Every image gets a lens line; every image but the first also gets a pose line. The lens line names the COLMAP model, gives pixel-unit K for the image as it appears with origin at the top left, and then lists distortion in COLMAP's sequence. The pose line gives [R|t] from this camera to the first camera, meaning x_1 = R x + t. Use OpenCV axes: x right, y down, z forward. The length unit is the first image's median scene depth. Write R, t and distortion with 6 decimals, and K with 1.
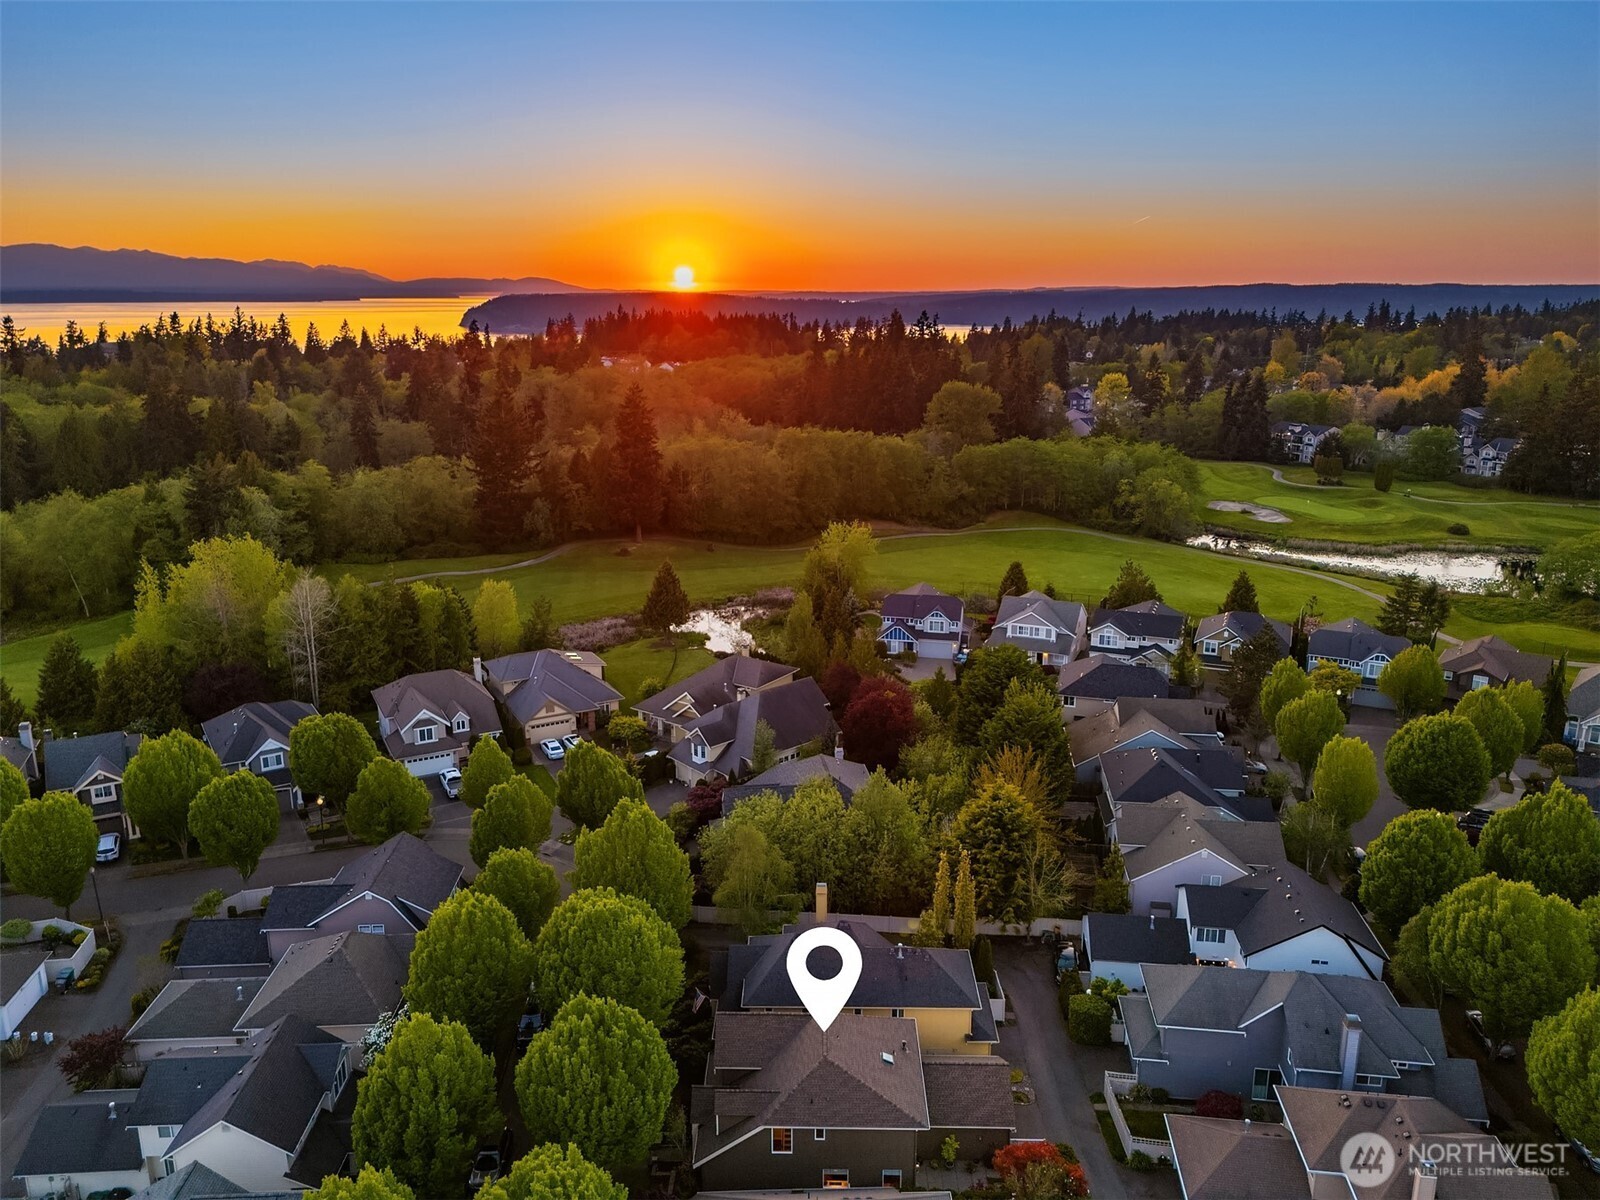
lens RADIAL K [[1154.6, 0, 786.3], [0, 1154.6, 605.7], [0, 0, 1]] dist [0.087705, -0.092205]
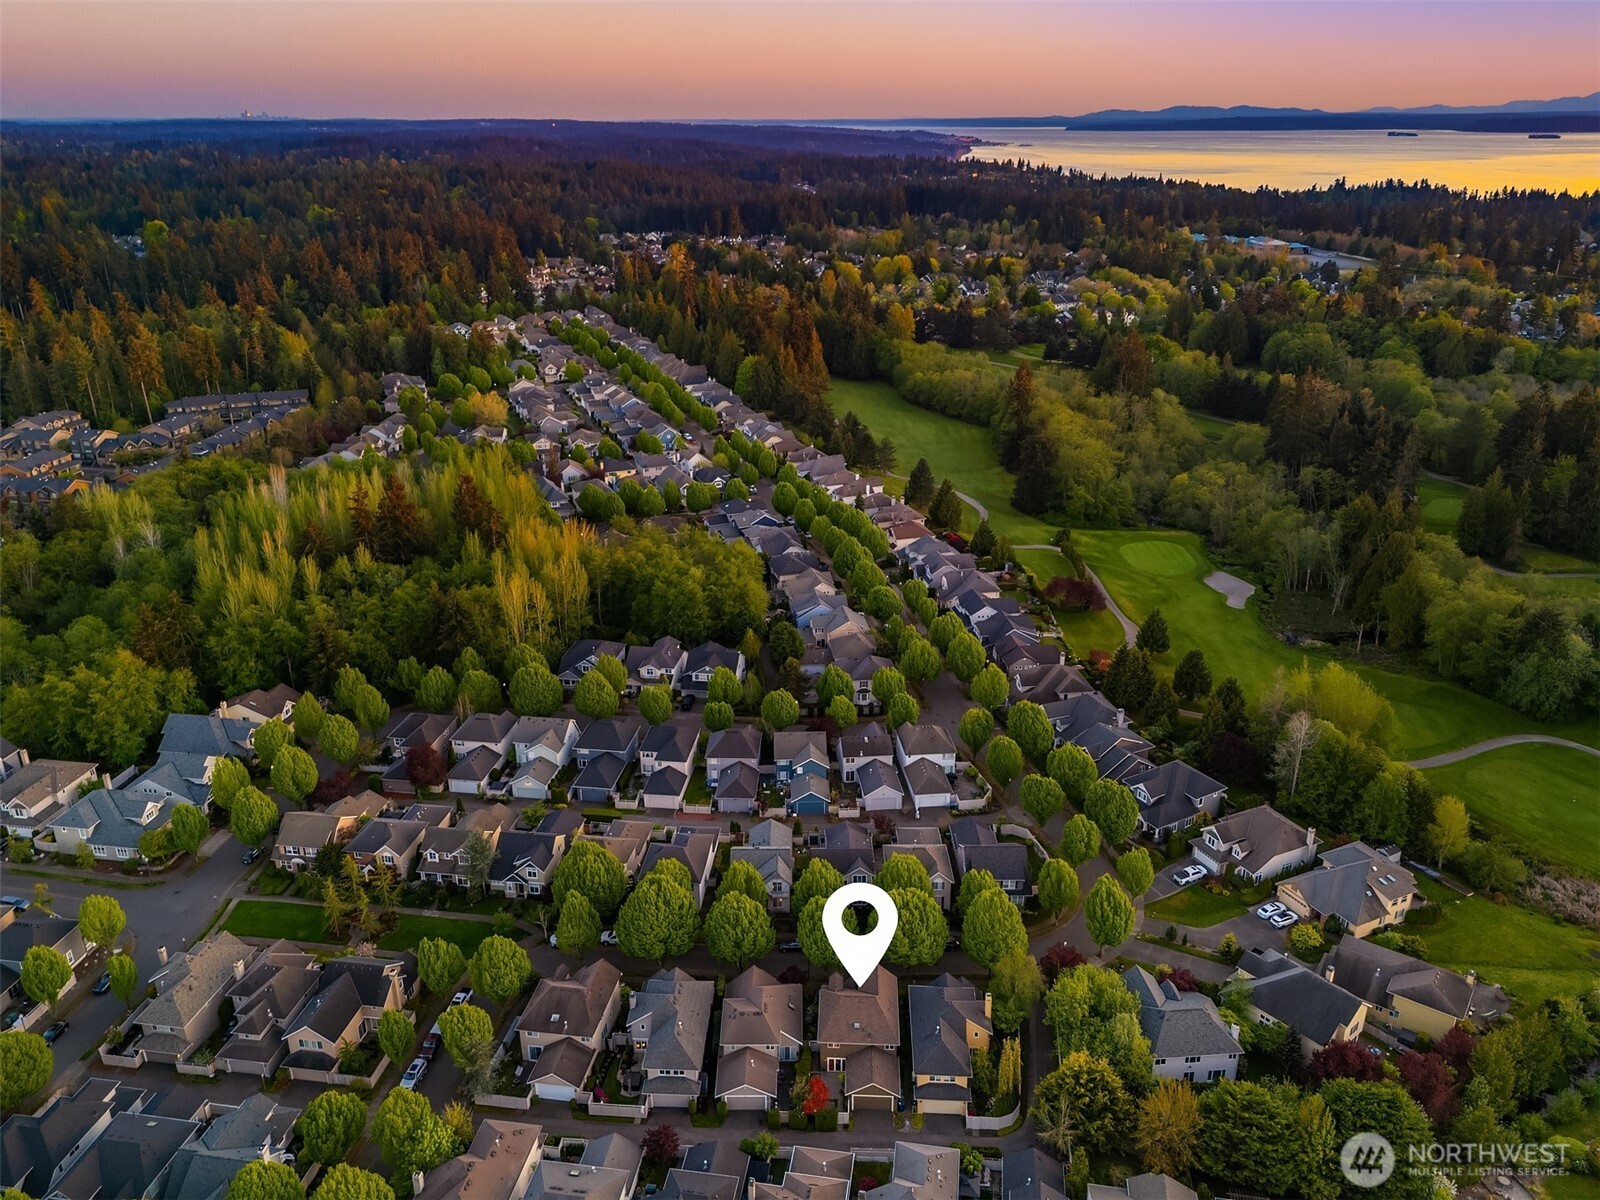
lens RADIAL K [[1163.1, 0, 831.6], [0, 1163.1, 600.9], [0, 0, 1]] dist [0.044207, -0.000639]
pose [[-0.006970, 0.381326, -0.924414, 0.796400], [-0.270248, 0.889319, 0.368887, -0.483669], [0.962765, 0.252392, 0.096854, 0.254807]]
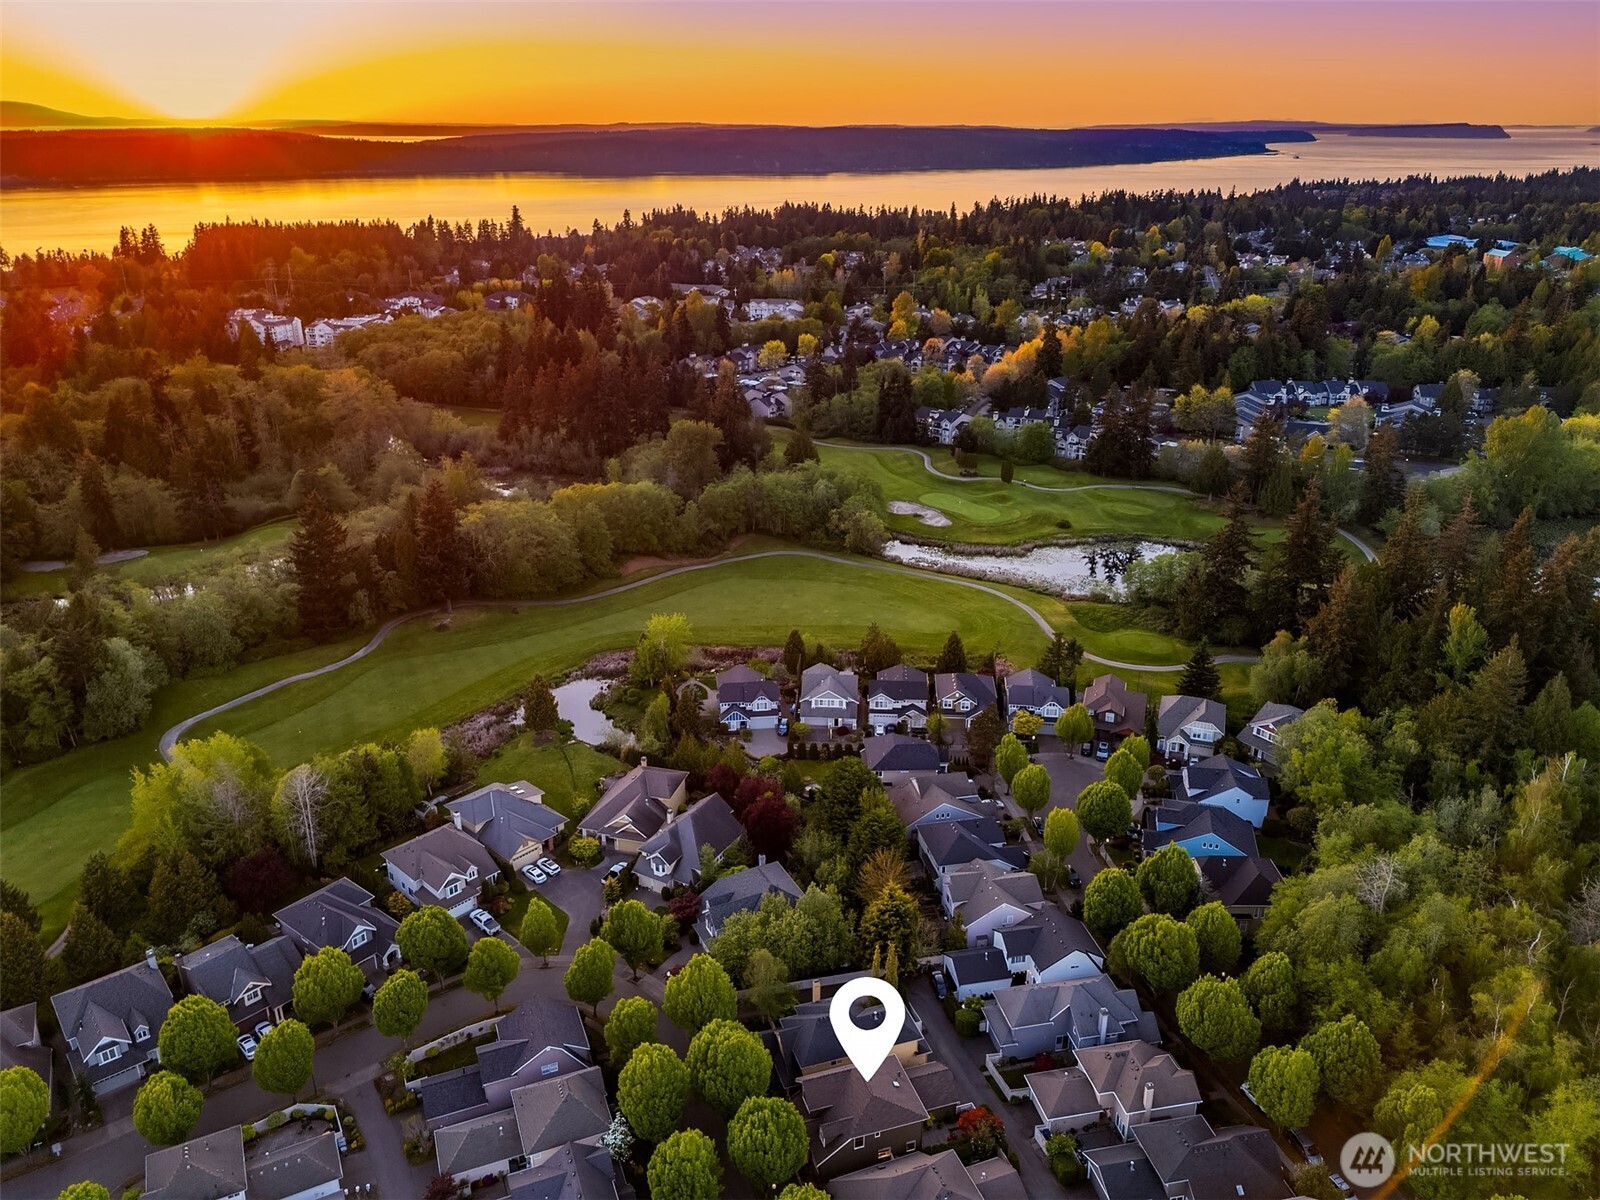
lens RADIAL K [[1154.6, 0, 786.3], [0, 1154.6, 605.7], [0, 0, 1]] dist [0.087705, -0.092205]
pose [[0.945461, -0.122617, 0.301777, -0.258066], [0.086083, 0.987562, 0.131568, -0.298740], [-0.314156, -0.098415, 0.944257, -0.308374]]
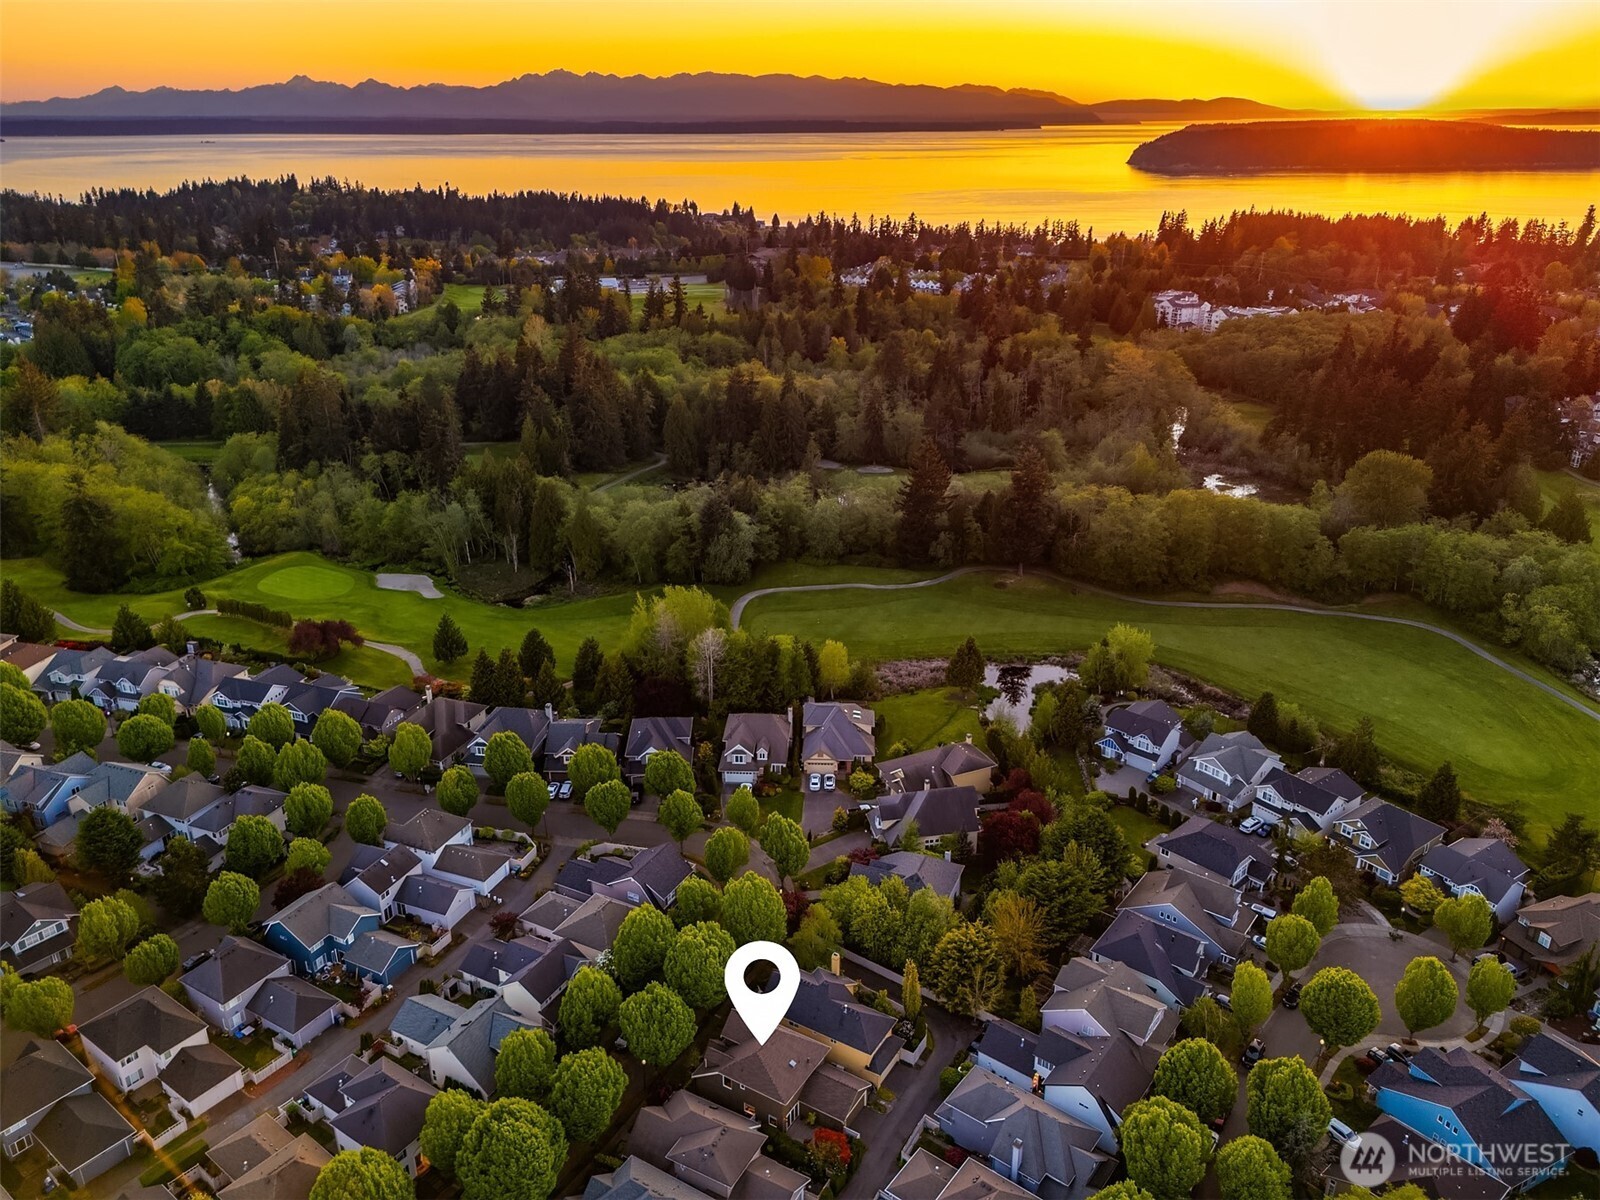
lens RADIAL K [[1135.8, 0, 800.0], [0, 1135.8, 600.0], [0, 0, 1]] dist [0.099751, -0.117864]
pose [[0.865726, 0.191750, -0.462331, 0.382138], [-0.131946, 0.978464, 0.158743, -0.309023], [0.482813, -0.076426, 0.872382, -0.279418]]
